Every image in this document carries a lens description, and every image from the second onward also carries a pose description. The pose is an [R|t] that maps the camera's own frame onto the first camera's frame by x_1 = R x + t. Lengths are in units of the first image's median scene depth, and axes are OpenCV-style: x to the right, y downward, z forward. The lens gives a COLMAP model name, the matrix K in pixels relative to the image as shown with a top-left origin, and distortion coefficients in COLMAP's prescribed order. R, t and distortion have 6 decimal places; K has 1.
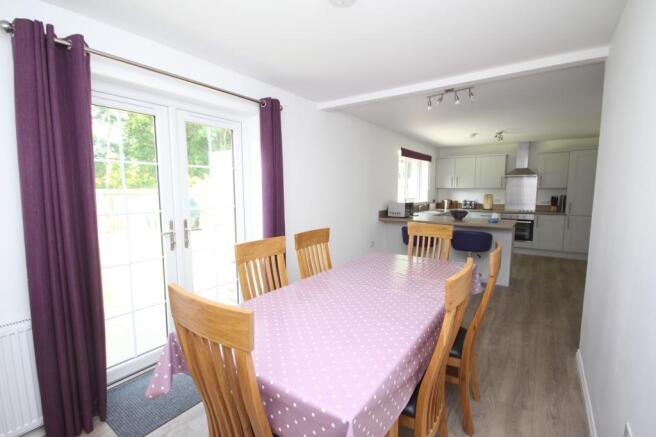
lens RADIAL K [[306.4, 0, 327.0], [0, 306.4, 218.1], [0, 0, 1]] dist [0.004546, -0.000011]
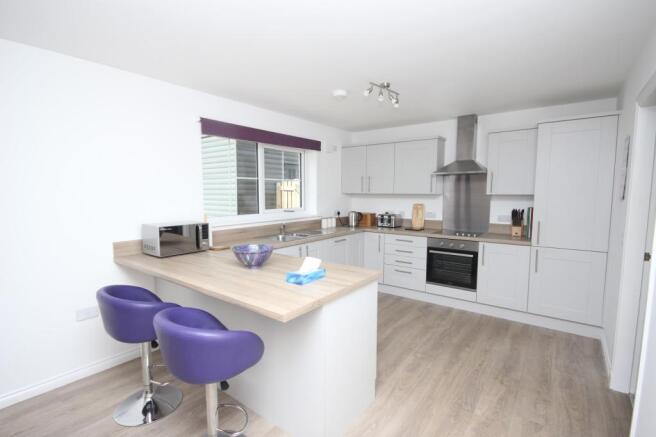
lens RADIAL K [[306.4, 0, 329.5], [0, 306.4, 219.6], [0, 0, 1]] dist [0.004546, -0.000011]
pose [[0.999035, 0.002999, -0.043825, 0.418223], [-0.003078, 0.999994, -0.001719, -0.050058], [0.043819, 0.001852, 0.999038, 0.420509]]
